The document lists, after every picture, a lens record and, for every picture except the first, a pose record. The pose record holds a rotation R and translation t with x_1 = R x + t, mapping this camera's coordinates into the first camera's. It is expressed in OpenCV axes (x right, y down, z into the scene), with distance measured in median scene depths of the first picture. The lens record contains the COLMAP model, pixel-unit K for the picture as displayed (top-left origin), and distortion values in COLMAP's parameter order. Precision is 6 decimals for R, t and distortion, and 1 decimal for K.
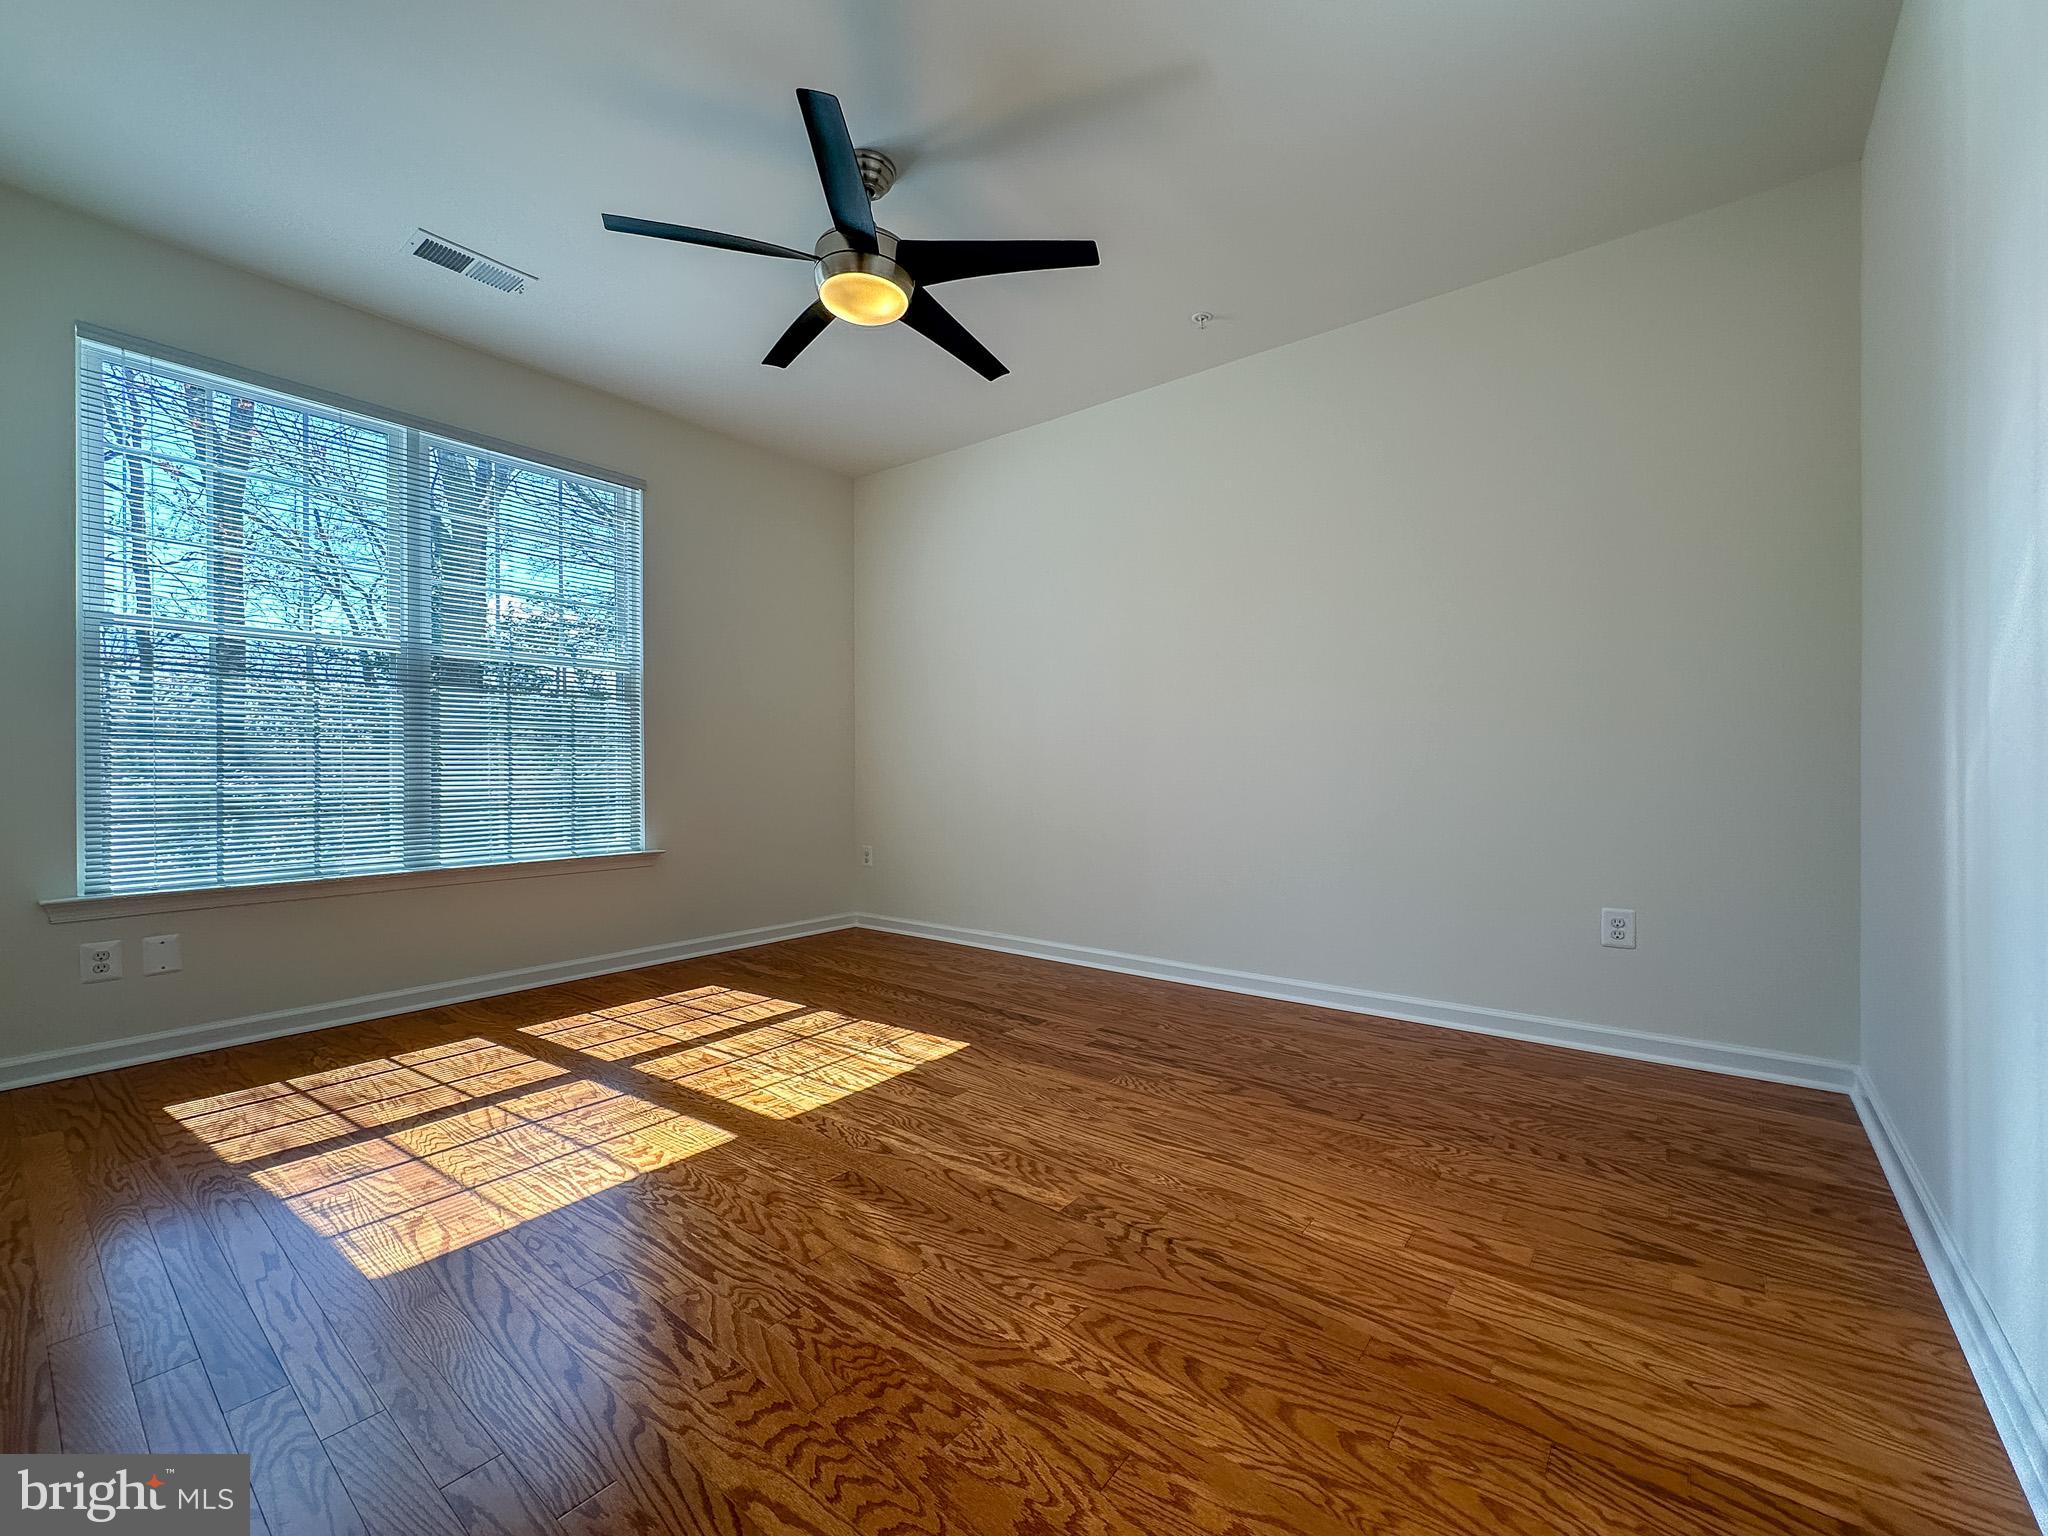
lens RADIAL K [[829.6, 0, 1003.2], [0, 829.6, 761.3], [0, 0, 1]] dist [-0.001874, 0.000940]
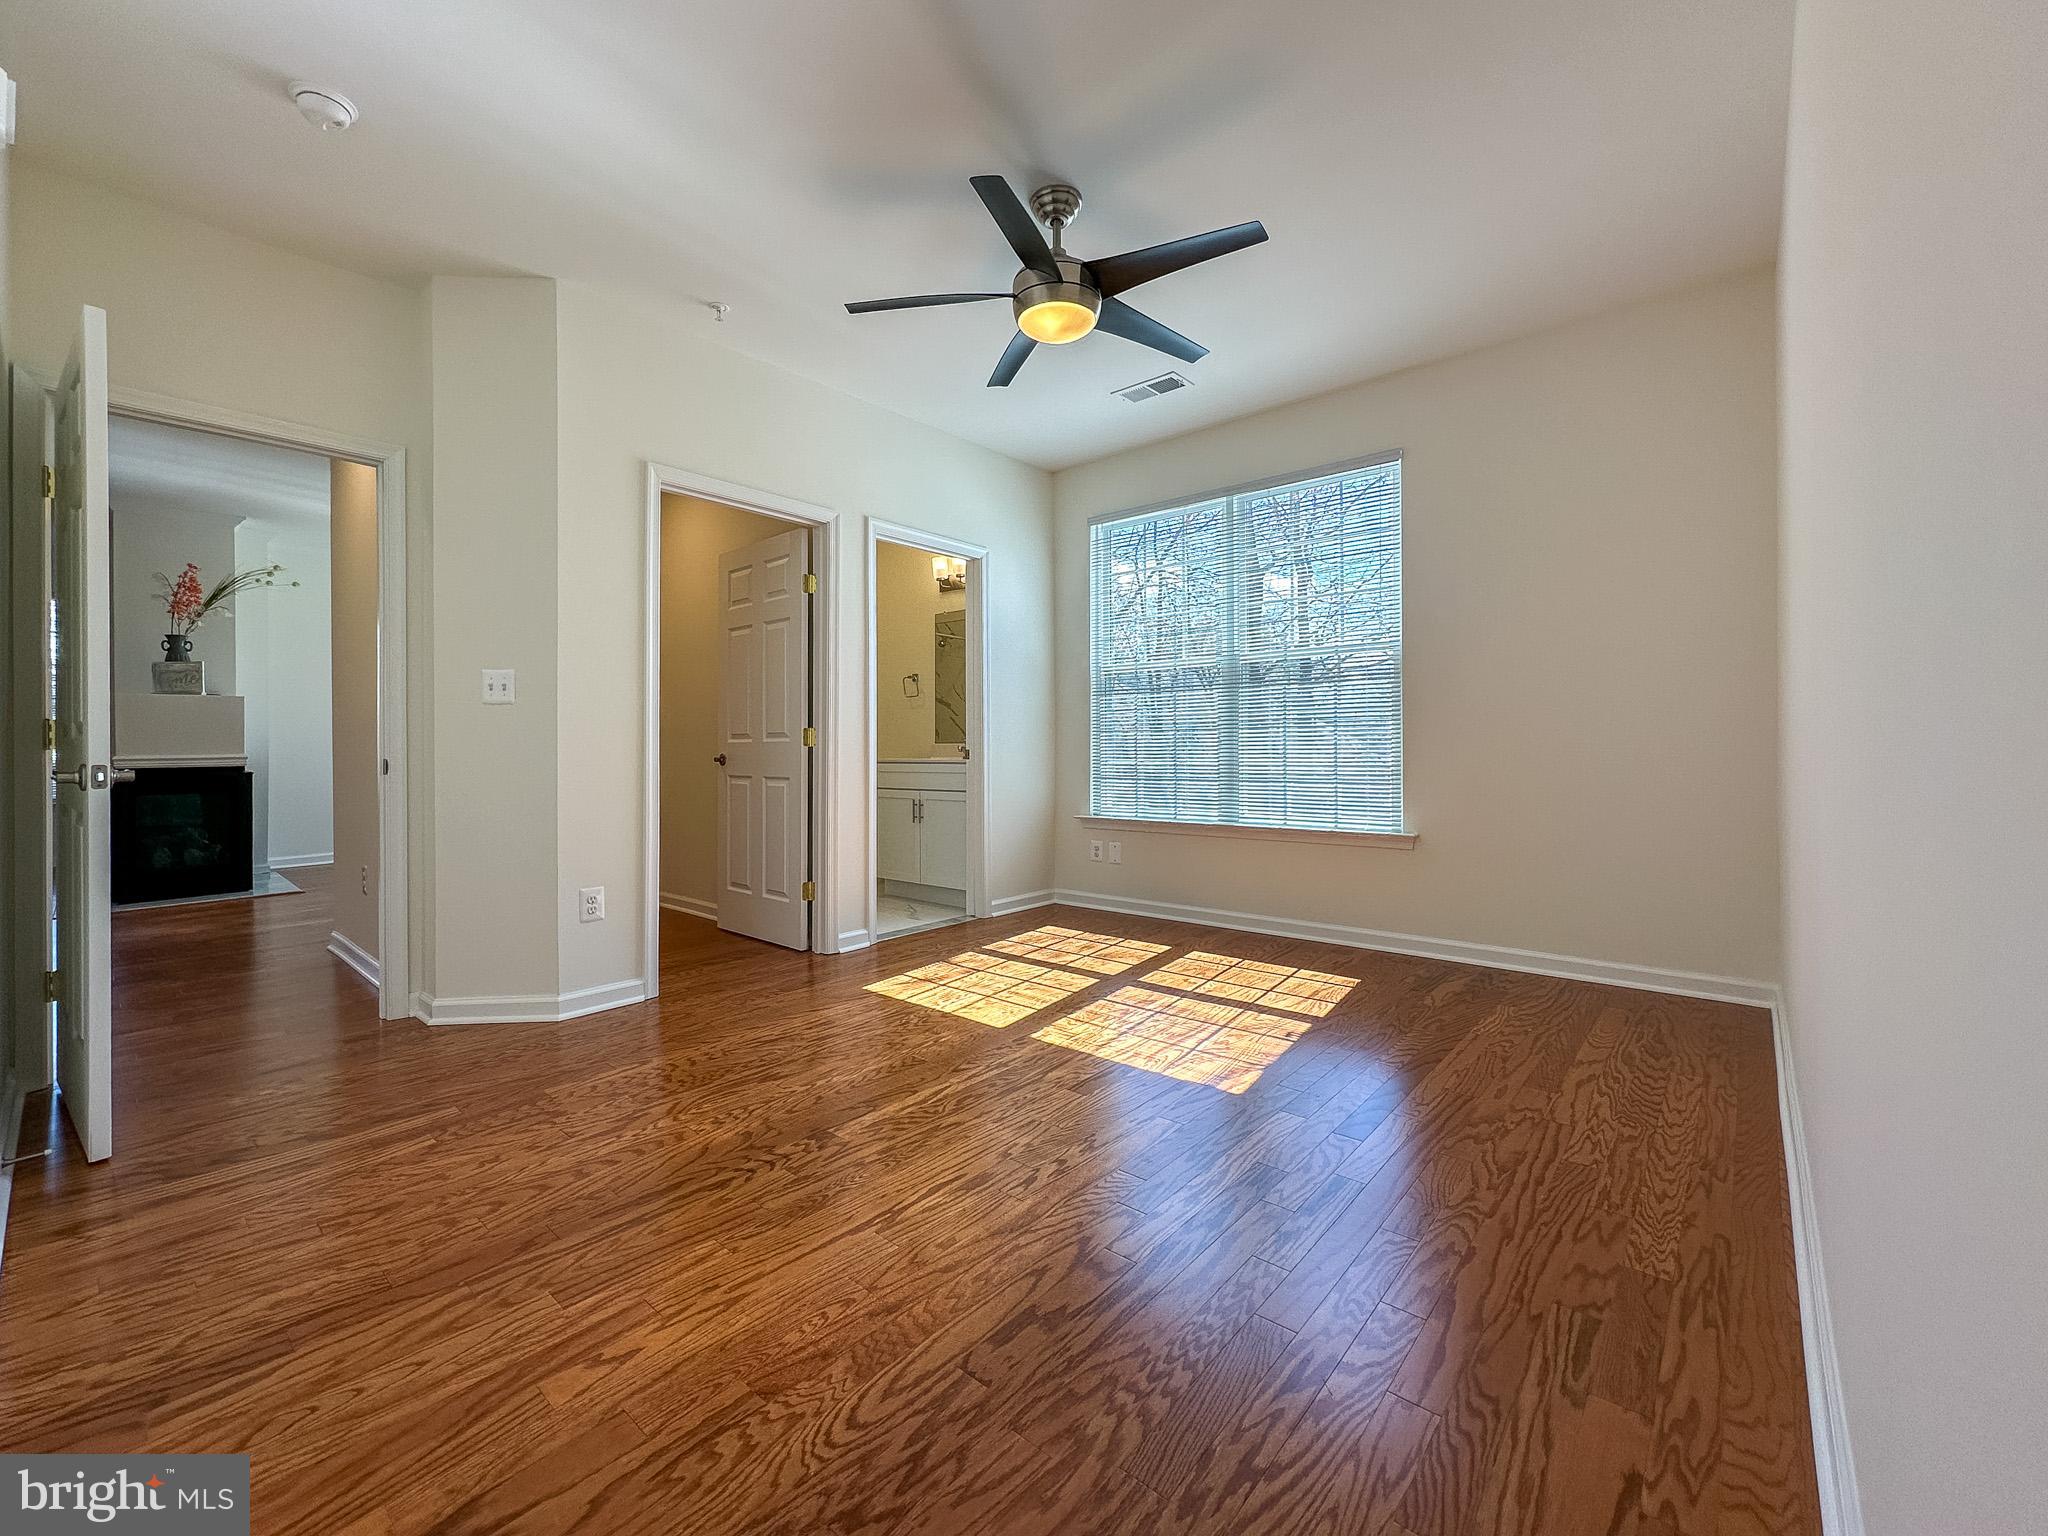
lens RADIAL K [[829.6, 0, 1011.7], [0, 829.6, 755.5], [0, 0, 1]] dist [-0.001874, 0.000940]
pose [[-0.030910, 0.012271, -0.999447, 1.269862], [0.019153, 0.999748, 0.011682, -0.006211], [0.999339, -0.018781, -0.031137, 1.337991]]
